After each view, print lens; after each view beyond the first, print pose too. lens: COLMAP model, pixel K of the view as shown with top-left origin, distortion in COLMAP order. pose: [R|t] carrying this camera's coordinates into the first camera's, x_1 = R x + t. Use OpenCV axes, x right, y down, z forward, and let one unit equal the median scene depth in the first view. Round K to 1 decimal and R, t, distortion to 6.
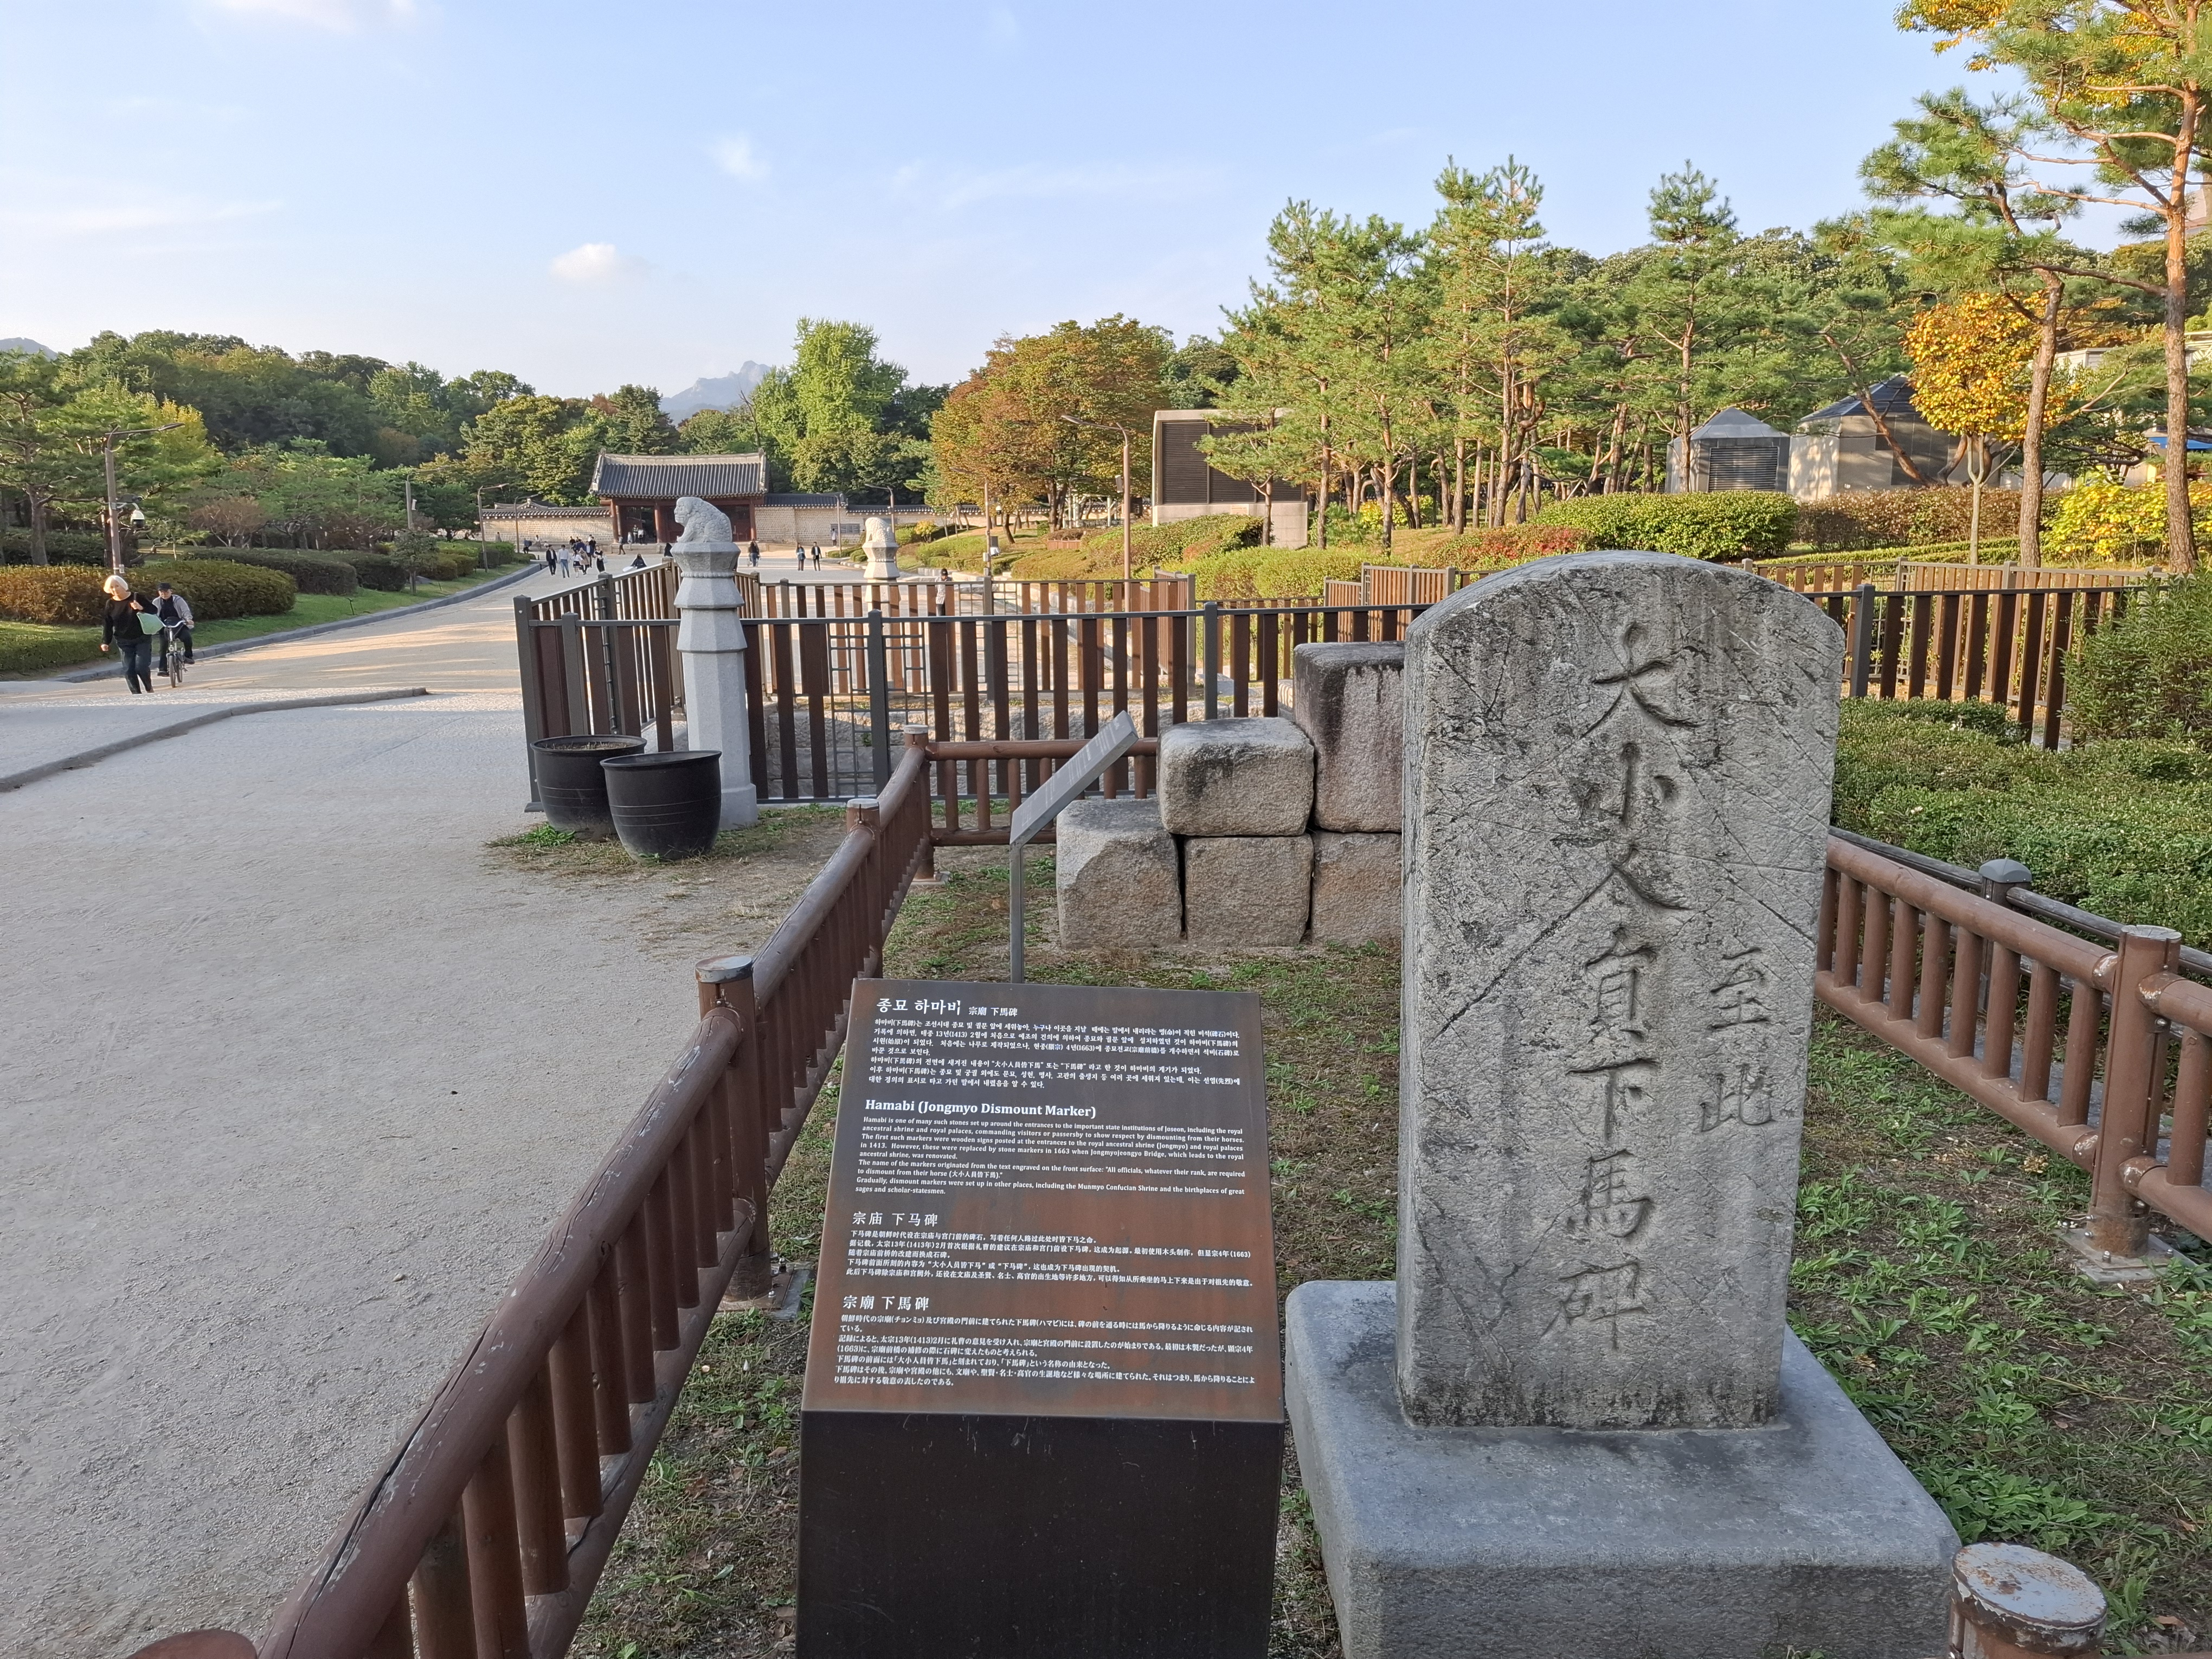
lens RADIAL K [[1534.8, 0, 1095.7], [0, 1534.8, 822.4], [0, 0, 1]] dist [0.094903, -0.126873]
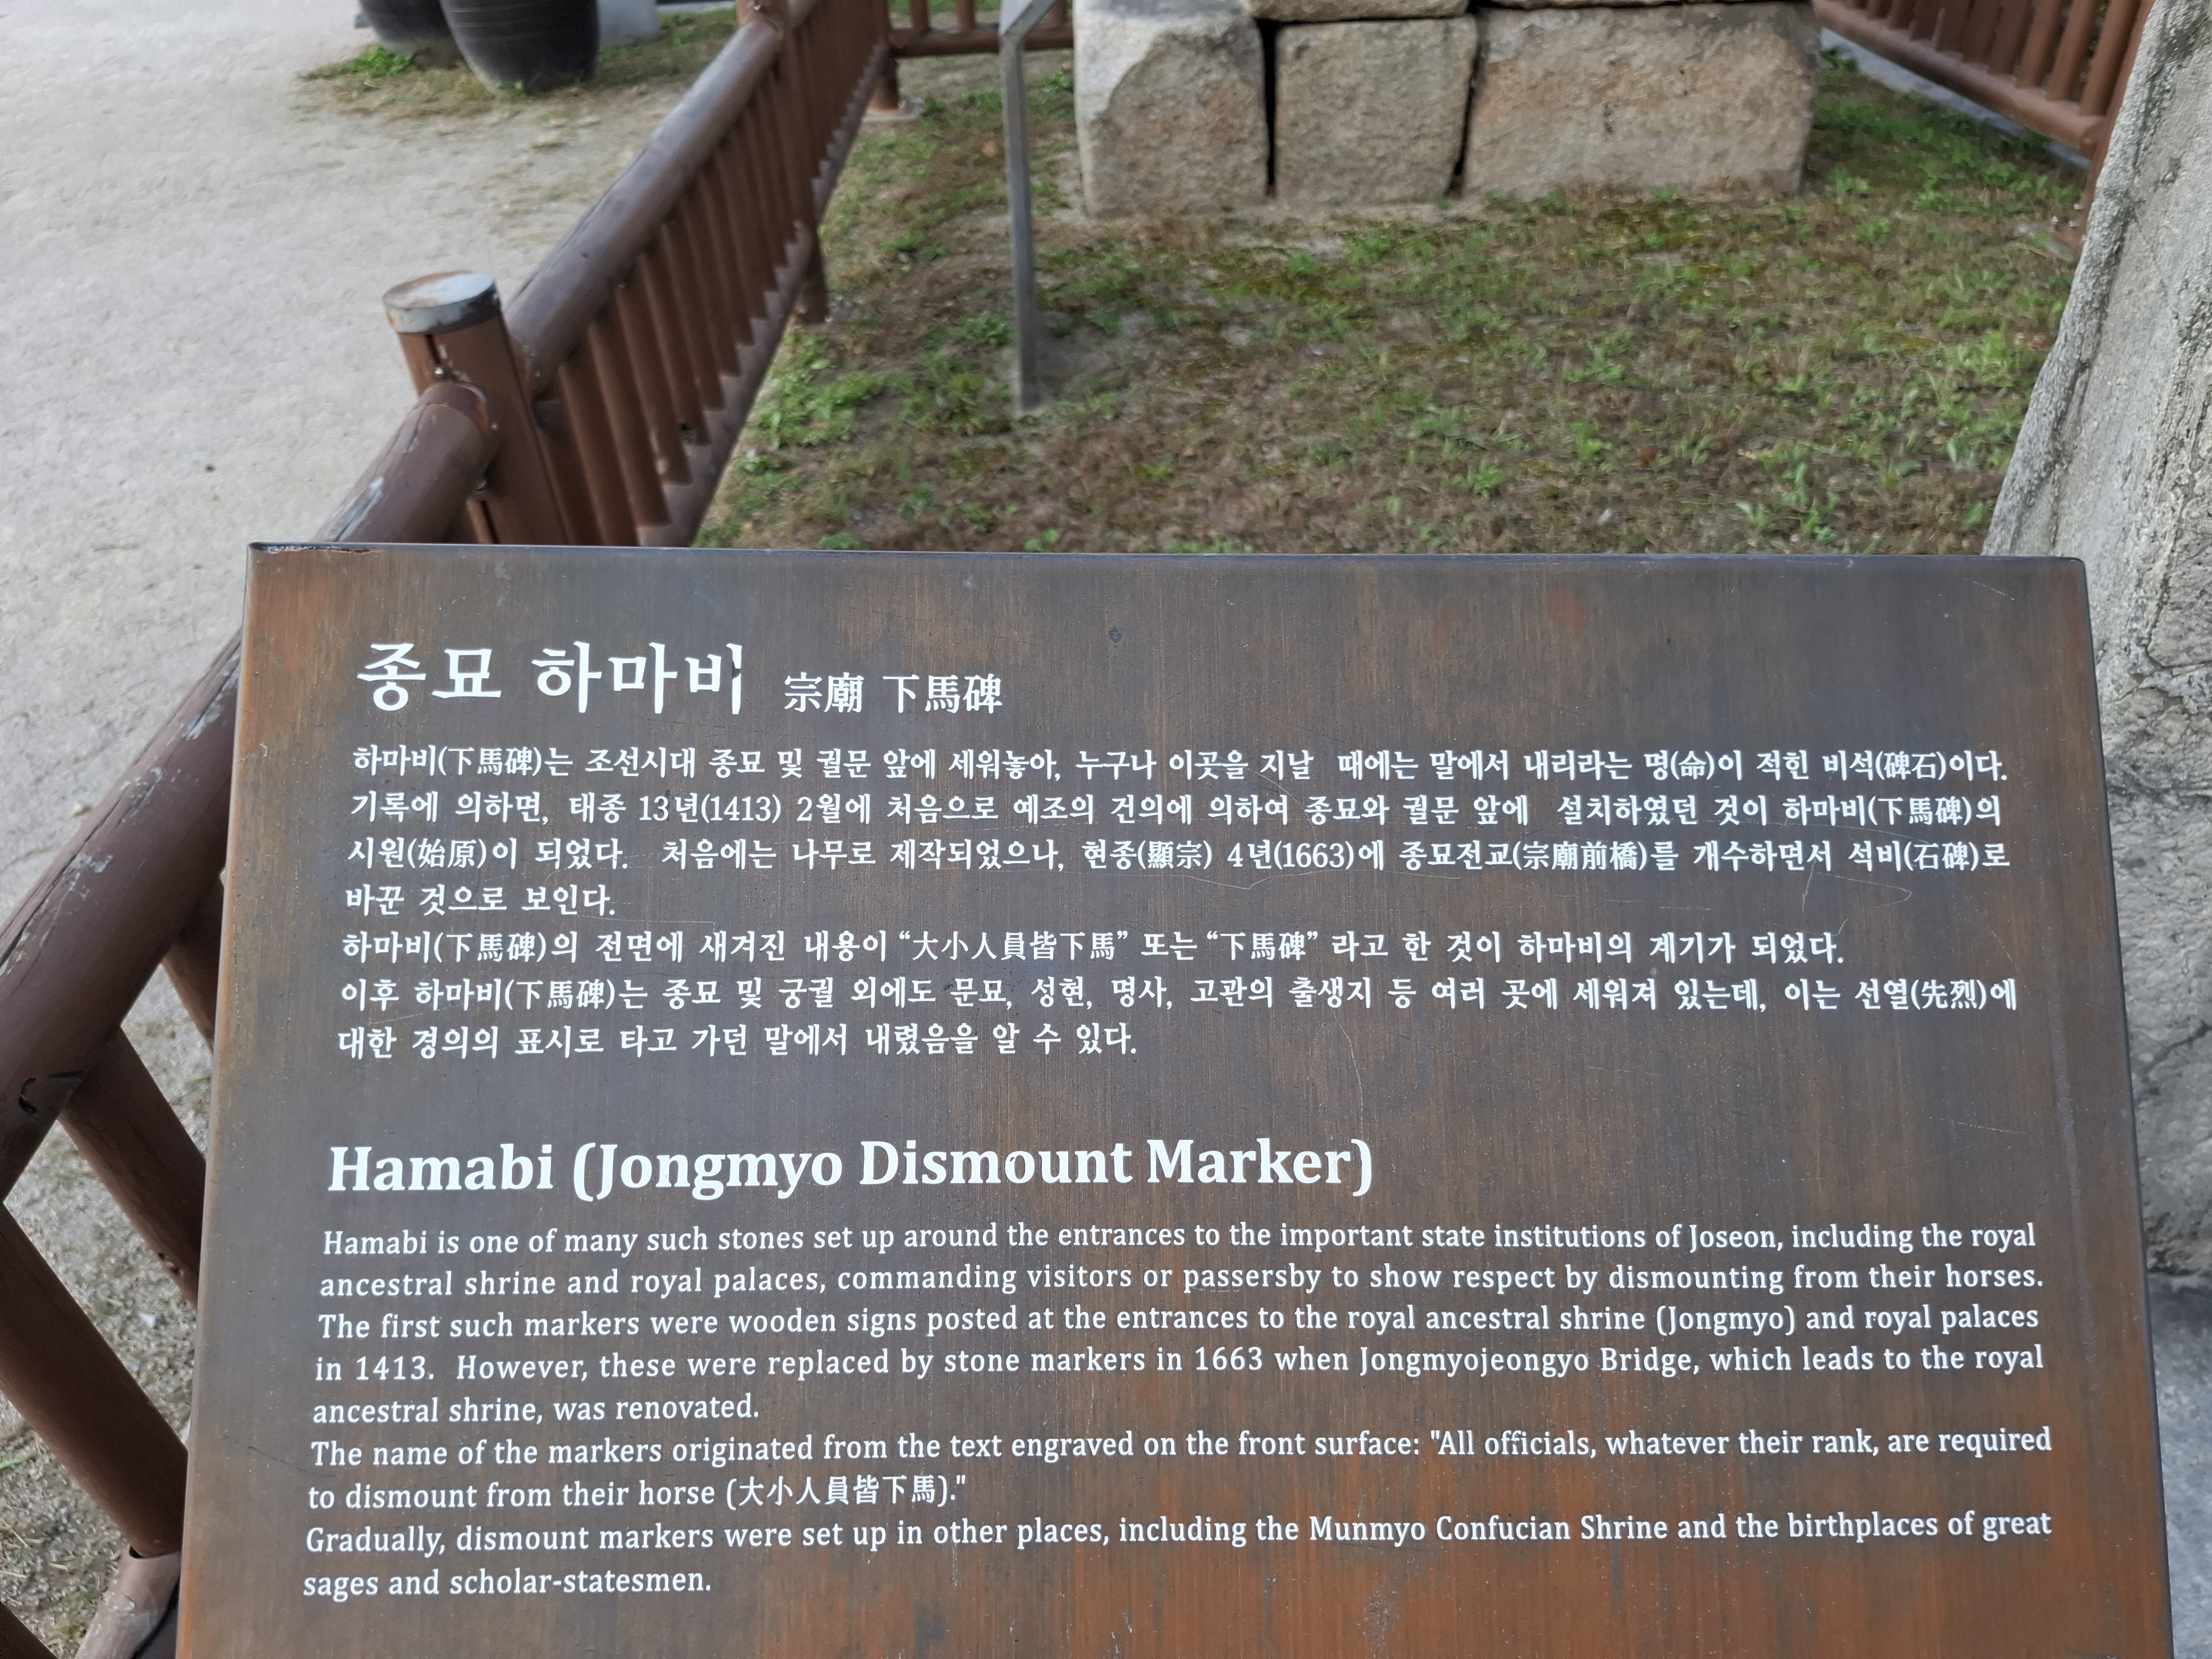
lens RADIAL K [[1534.8, 0, 1095.7], [0, 1534.8, 822.4], [0, 0, 1]] dist [0.094903, -0.126873]
pose [[0.999578, -0.021149, -0.019909, -0.033721], [0.027826, 0.893762, 0.447677, 0.041340], [0.008327, -0.448042, 0.893974, 0.799429]]
